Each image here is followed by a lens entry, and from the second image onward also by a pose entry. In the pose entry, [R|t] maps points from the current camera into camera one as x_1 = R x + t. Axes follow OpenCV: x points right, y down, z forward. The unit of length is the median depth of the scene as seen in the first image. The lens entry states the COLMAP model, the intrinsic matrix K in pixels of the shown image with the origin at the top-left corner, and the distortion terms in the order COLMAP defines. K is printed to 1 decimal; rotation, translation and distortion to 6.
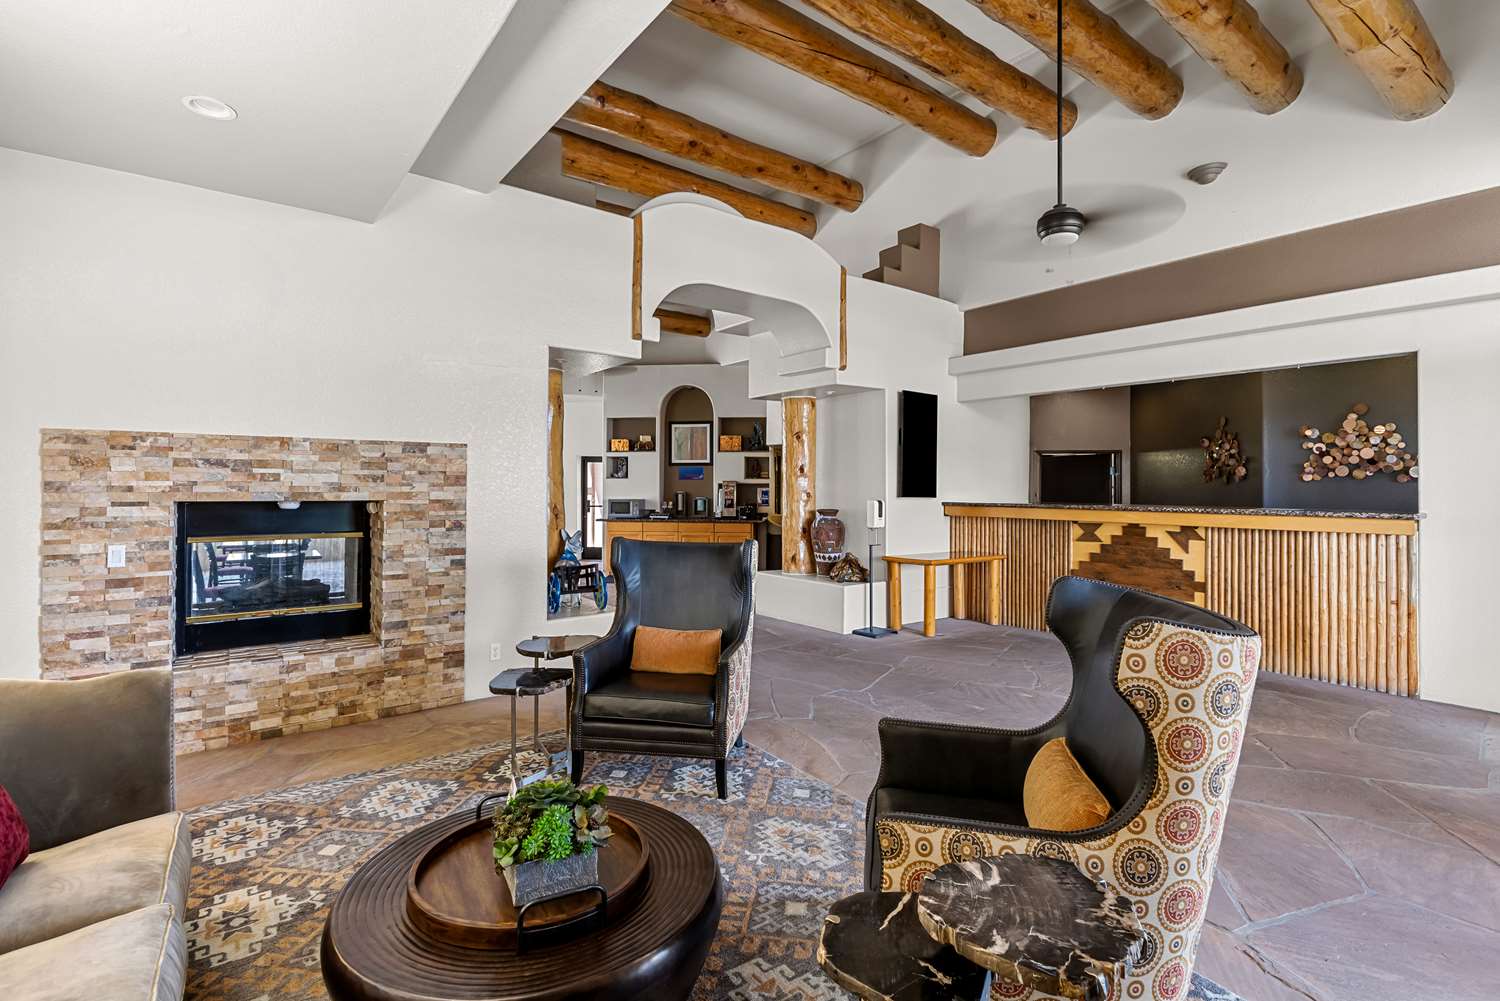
lens RADIAL K [[736.0, 0, 747.6], [0, 736.0, 479.0], [0, 0, 1]] dist [0.001051, 0.000288]
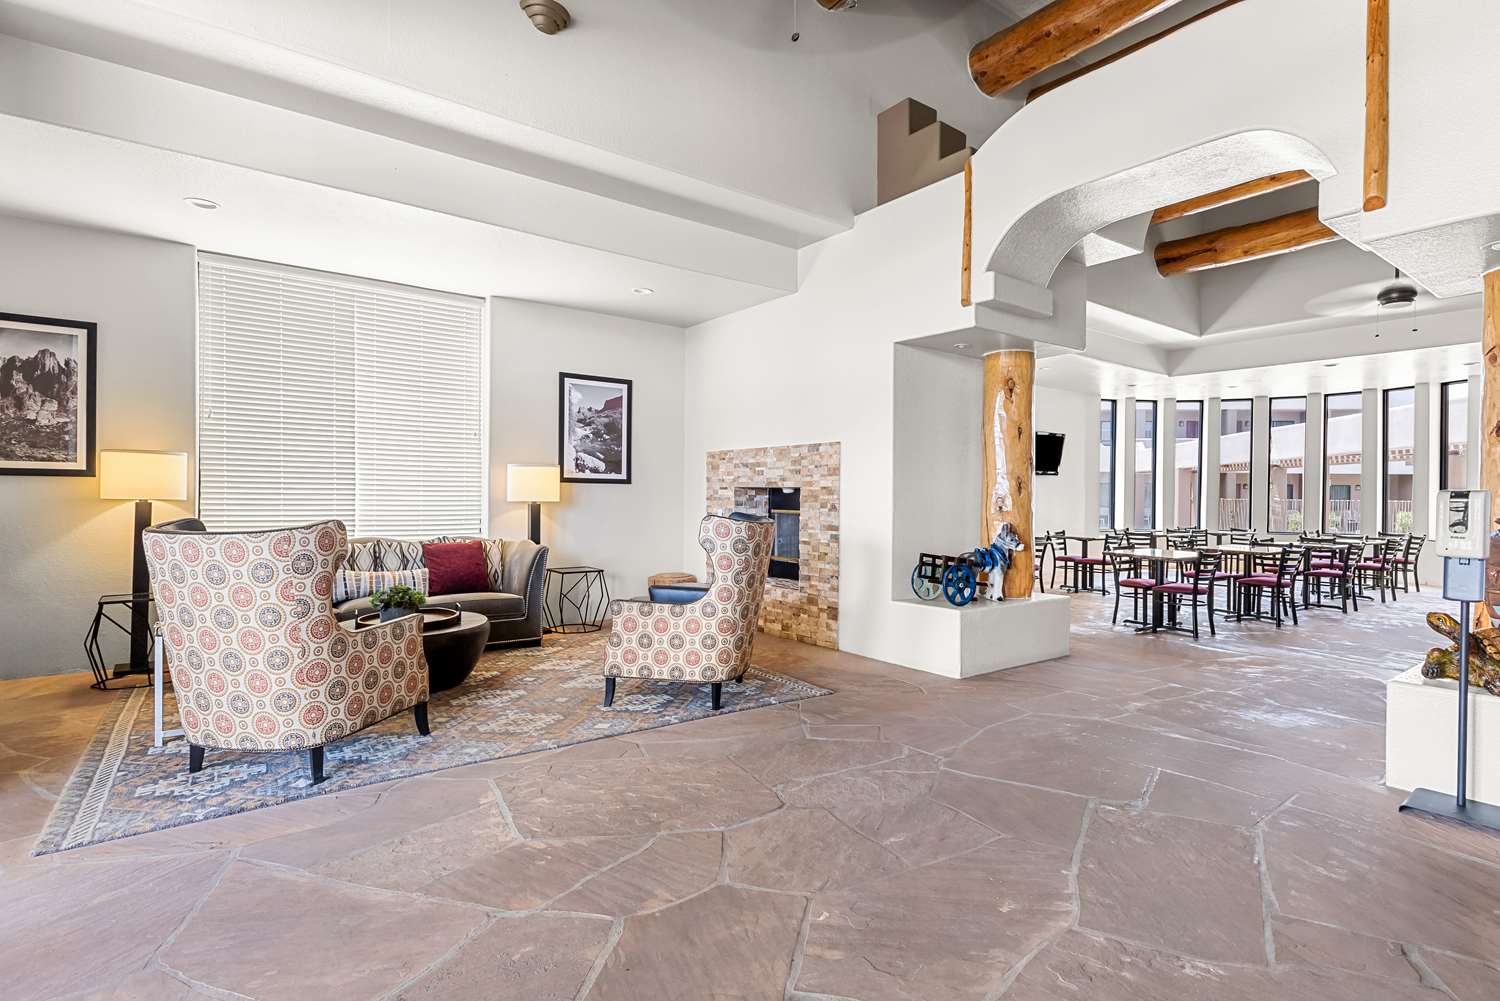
lens RADIAL K [[737.7, 0, 750.0], [0, 737.7, 500.5], [0, 0, 1]] dist [-0.000038, -0.000182]
pose [[-0.030461, 0.001581, -0.999535, 0.629174], [-0.000619, 0.999999, 0.001601, 0.036121], [0.999536, 0.000667, -0.030460, 0.650687]]
